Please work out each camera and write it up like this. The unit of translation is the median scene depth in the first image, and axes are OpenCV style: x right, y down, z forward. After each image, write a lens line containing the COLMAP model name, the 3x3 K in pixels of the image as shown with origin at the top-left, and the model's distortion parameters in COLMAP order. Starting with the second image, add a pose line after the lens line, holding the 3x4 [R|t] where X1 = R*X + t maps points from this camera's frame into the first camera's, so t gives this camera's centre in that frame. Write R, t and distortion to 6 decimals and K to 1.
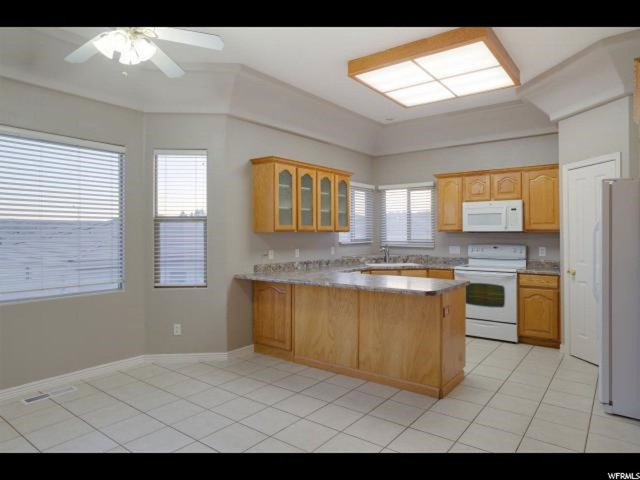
lens RADIAL K [[410.2, 0, 314.2], [0, 410.2, 238.8], [0, 0, 1]] dist [0.003427, 0.000651]
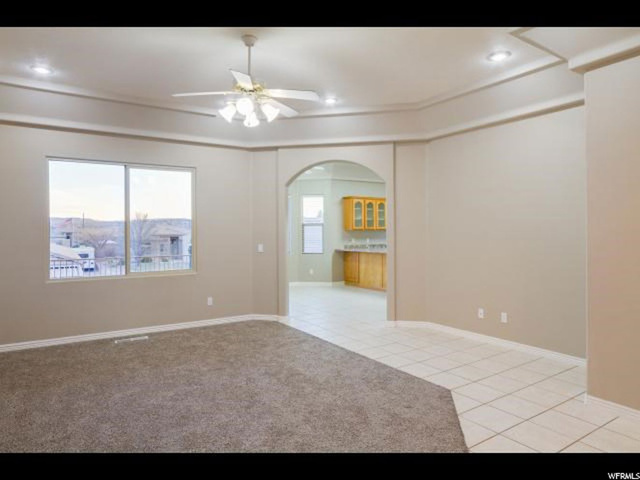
lens RADIAL K [[410.2, 0, 319.8], [0, 410.2, 239.5], [0, 0, 1]] dist [0.003427, 0.000651]
pose [[0.948318, 0.001617, -0.317317, 0.405462], [-0.001964, 0.999998, -0.000773, 0.034933], [0.317315, 0.001356, 0.948319, -1.074597]]
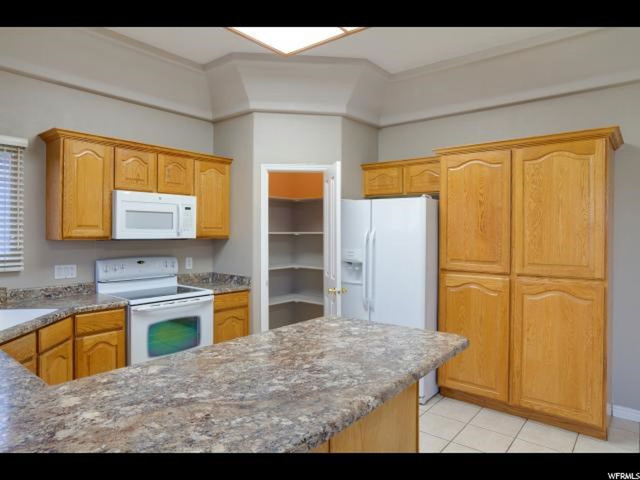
lens RADIAL K [[410.2, 0, 318.7], [0, 410.2, 235.6], [0, 0, 1]] dist [0.003427, 0.000651]
pose [[0.025715, -0.004263, 0.999660, -0.289259], [0.011210, 0.999929, 0.003976, -0.028652], [-0.999606, 0.011104, 0.025761, 0.907792]]
